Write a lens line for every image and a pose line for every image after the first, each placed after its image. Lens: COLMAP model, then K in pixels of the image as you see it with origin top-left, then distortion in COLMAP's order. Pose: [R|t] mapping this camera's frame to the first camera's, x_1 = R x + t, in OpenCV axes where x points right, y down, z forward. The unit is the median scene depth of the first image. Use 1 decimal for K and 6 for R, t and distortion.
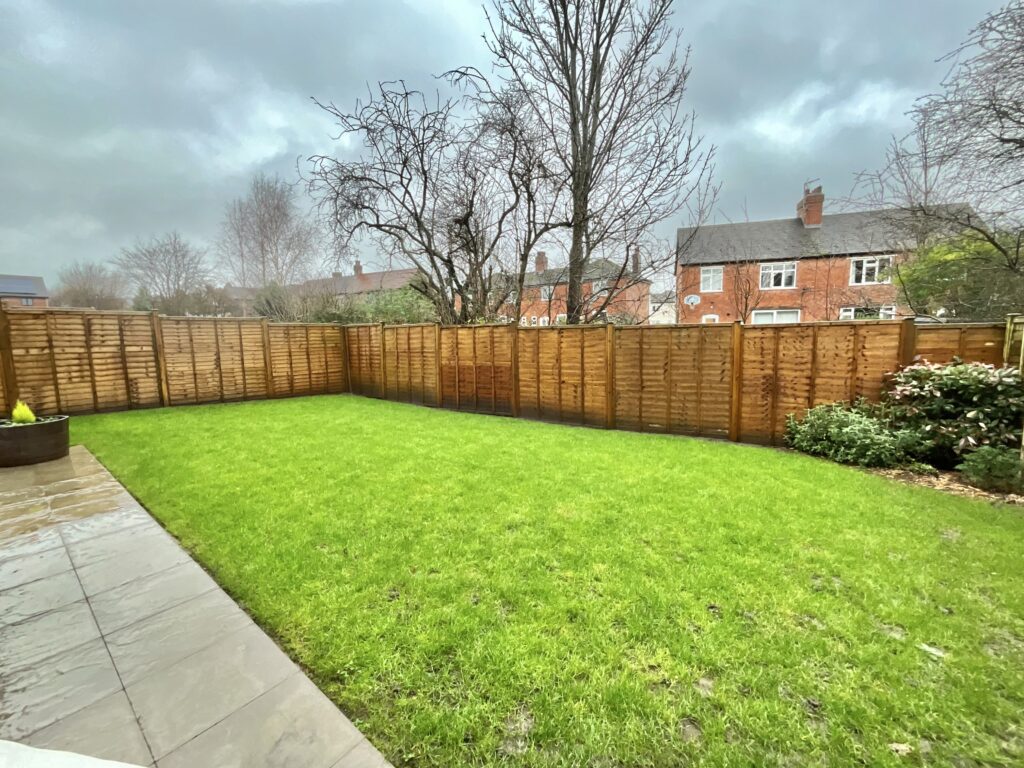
lens RADIAL K [[415.8, 0, 511.5], [0, 415.8, 382.8], [0, 0, 1]] dist [0.004805, 0.001149]
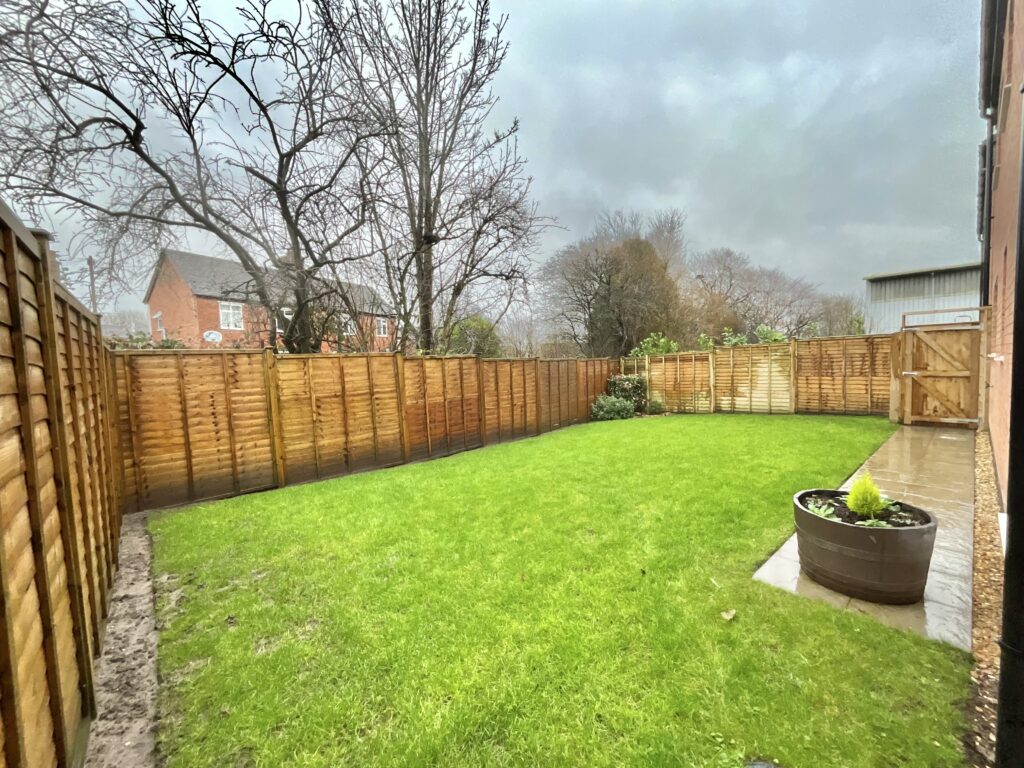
lens RADIAL K [[415.8, 0, 512.1], [0, 415.8, 385.1], [0, 0, 1]] dist [0.004805, 0.001149]
pose [[0.175362, -0.044379, 0.983503, -0.938818], [0.141435, 0.989757, 0.019443, -0.073269], [-0.974292, 0.135692, 0.179842, 0.700508]]
